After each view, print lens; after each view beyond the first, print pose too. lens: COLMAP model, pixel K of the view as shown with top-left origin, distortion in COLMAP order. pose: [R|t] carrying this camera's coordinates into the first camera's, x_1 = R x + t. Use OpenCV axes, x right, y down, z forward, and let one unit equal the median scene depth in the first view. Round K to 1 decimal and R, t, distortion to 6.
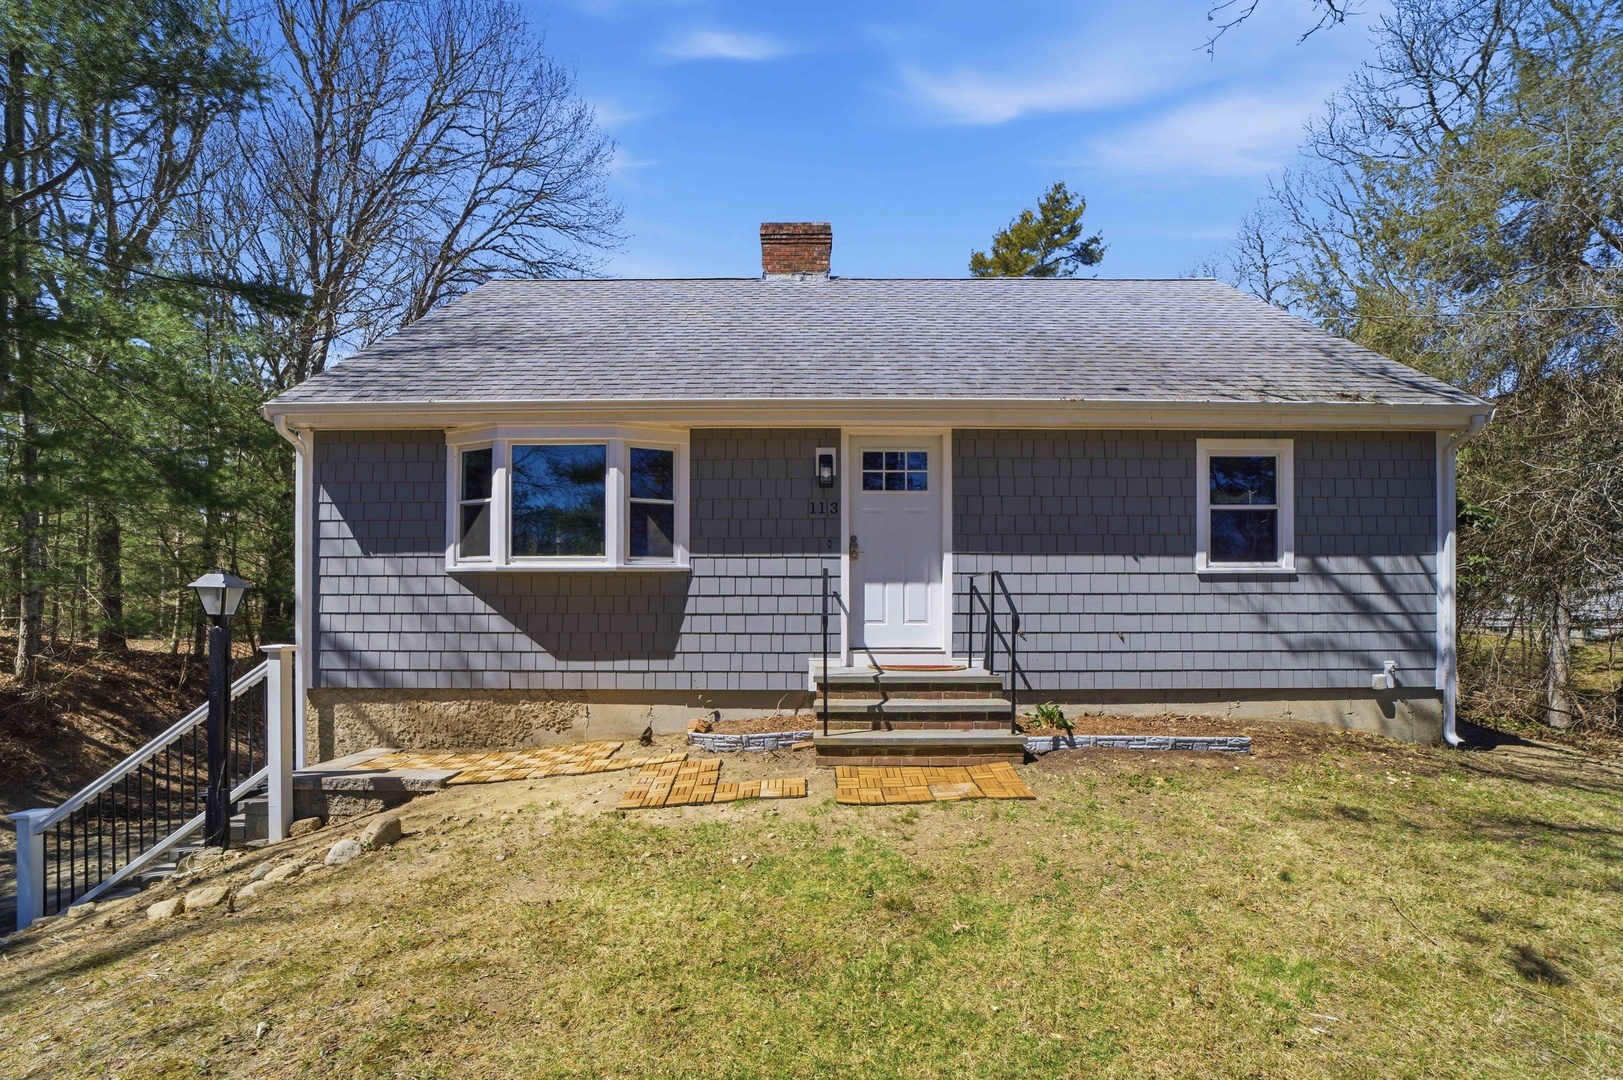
lens RADIAL K [[643.3, 0, 827.8], [0, 643.3, 632.0], [0, 0, 1]] dist [-0.025882, 0.003743]
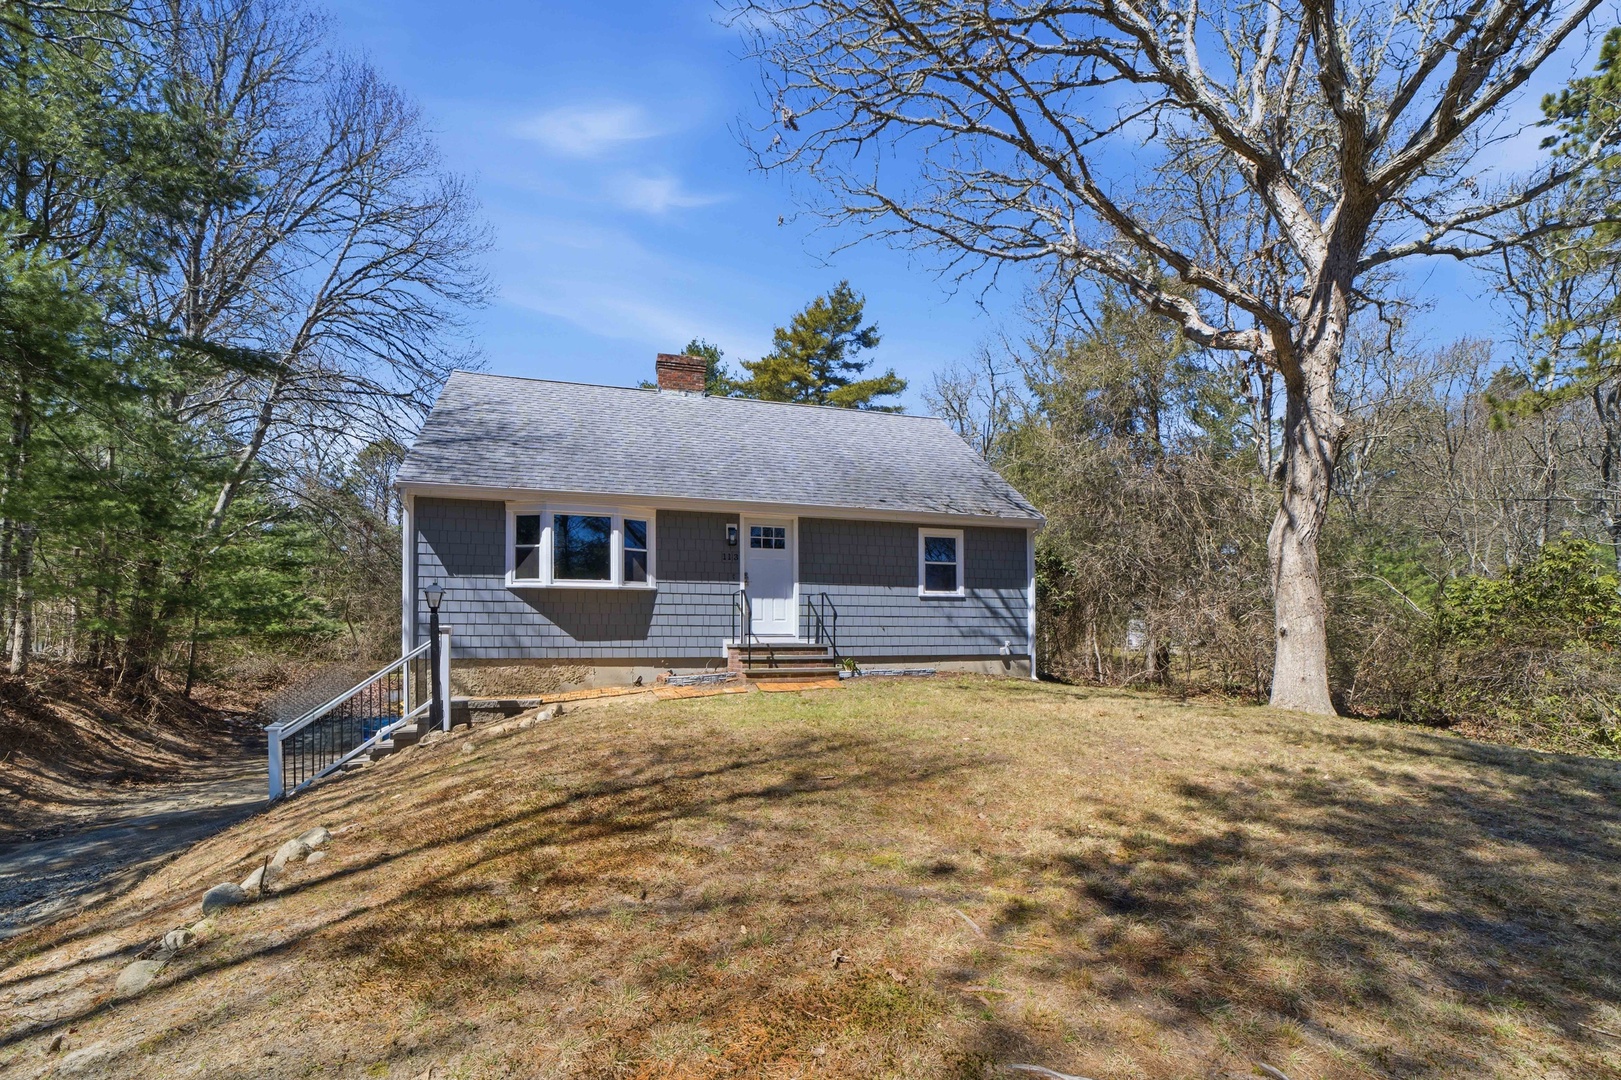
lens RADIAL K [[642.5, 0, 802.5], [0, 642.5, 652.6], [0, 0, 1]] dist [-0.025882, 0.003743]
pose [[0.960462, -0.006531, 0.278335, -0.319288], [0.008833, 0.999936, -0.007017, 0.092743], [-0.278271, 0.009198, 0.960459, -0.801006]]
